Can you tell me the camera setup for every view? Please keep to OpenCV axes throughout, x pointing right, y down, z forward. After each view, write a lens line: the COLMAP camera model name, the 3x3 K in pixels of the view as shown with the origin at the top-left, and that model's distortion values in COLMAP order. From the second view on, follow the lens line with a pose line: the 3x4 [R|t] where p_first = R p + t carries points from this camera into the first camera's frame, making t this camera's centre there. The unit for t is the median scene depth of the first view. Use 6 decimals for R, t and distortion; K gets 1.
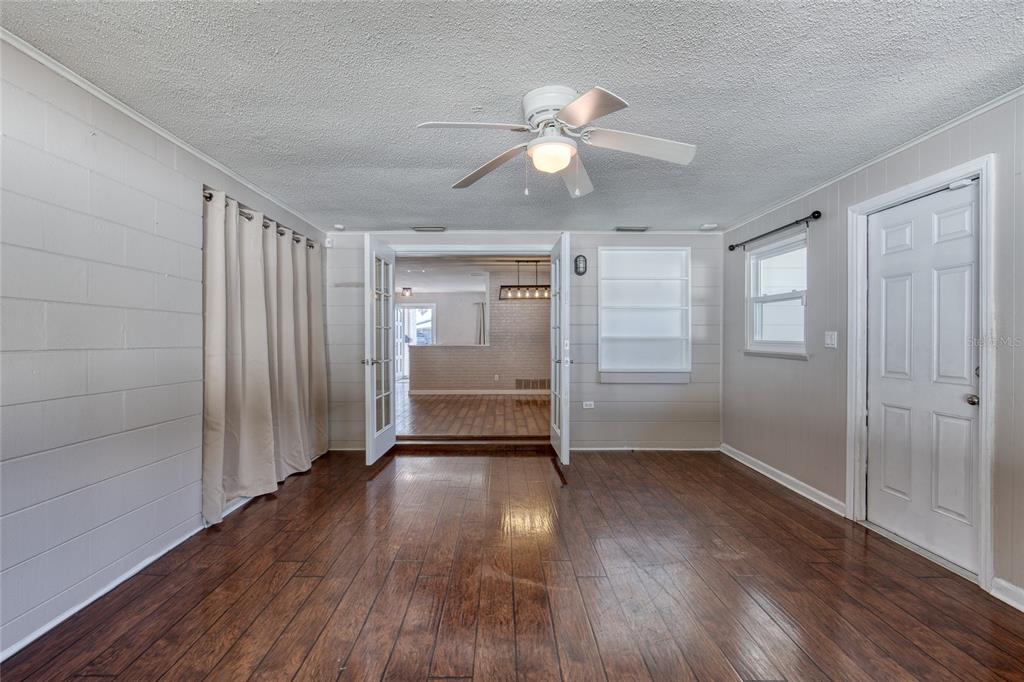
lens RADIAL K [[471.9, 0, 505.5], [0, 471.9, 343.9], [0, 0, 1]] dist [-0.006520, 0.000432]
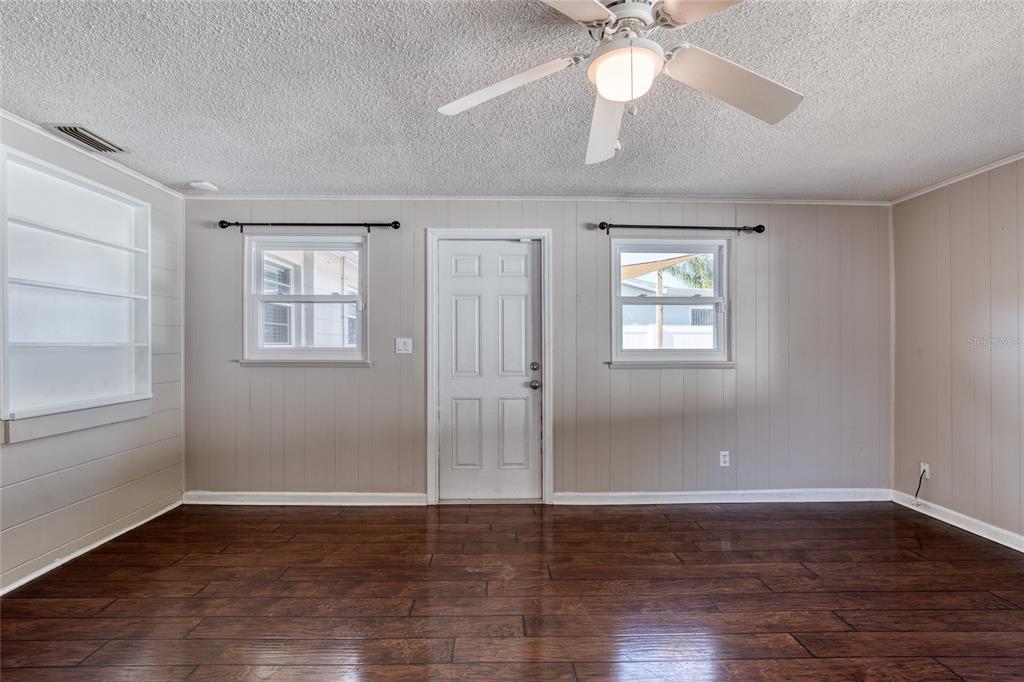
lens RADIAL K [[471.9, 0, 505.5], [0, 471.9, 343.9], [0, 0, 1]] dist [-0.006520, 0.000432]
pose [[-0.005447, -0.003219, 0.999980, -0.382003], [0.013360, 0.999905, 0.003291, -0.014318], [-0.999896, 0.013377, -0.005404, 0.784053]]
